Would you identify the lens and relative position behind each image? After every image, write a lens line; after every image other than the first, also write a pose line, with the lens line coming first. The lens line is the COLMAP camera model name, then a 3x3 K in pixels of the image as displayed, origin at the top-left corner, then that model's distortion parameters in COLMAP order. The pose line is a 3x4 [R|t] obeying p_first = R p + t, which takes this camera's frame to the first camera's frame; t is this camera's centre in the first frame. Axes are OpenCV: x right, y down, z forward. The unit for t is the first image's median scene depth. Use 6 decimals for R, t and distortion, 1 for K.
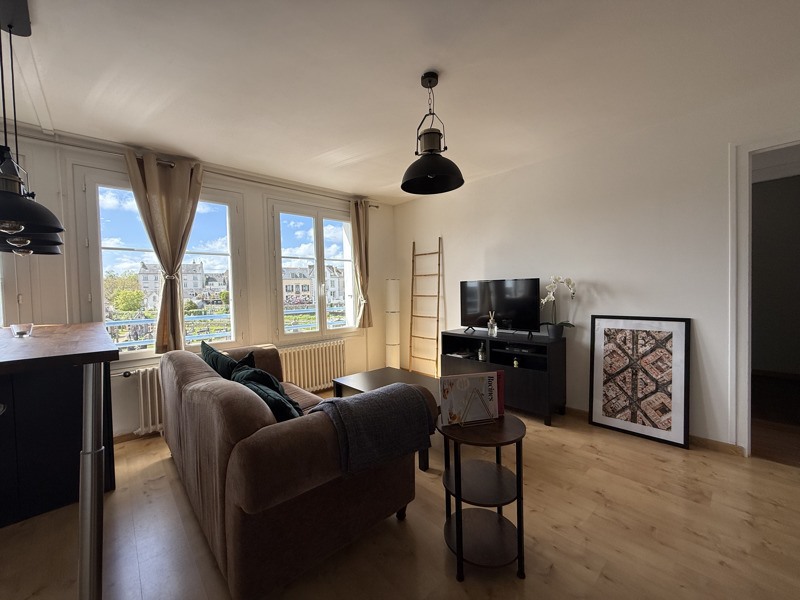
lens RADIAL K [[321.8, 0, 400.0], [0, 321.8, 300.0], [0, 0, 1]] dist [-0.000056, -0.000013]
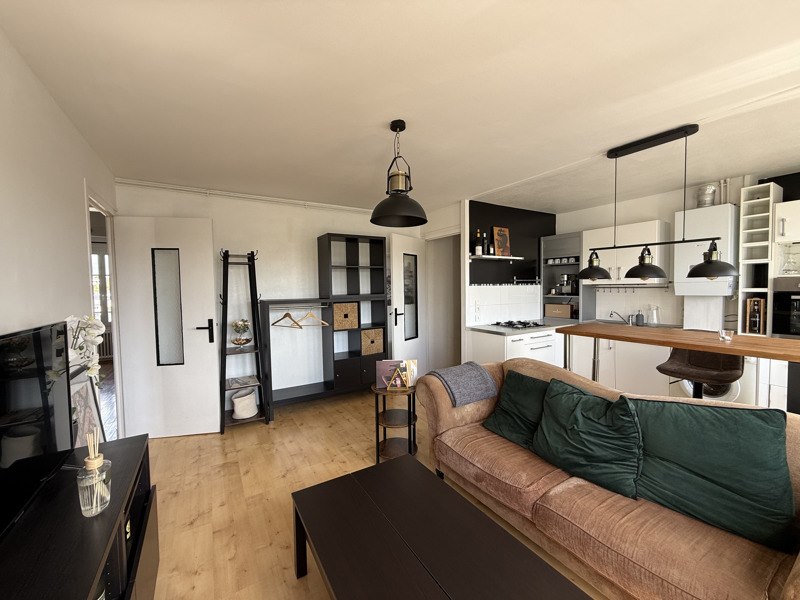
lens RADIAL K [[321.8, 0, 400.0], [0, 321.8, 300.0], [0, 0, 1]] dist [-0.000056, -0.000013]
pose [[-0.980506, 0.040795, 0.192205, -0.104959], [0.053553, 0.996660, 0.061659, -0.146554], [-0.189048, 0.070750, -0.979416, 2.149069]]
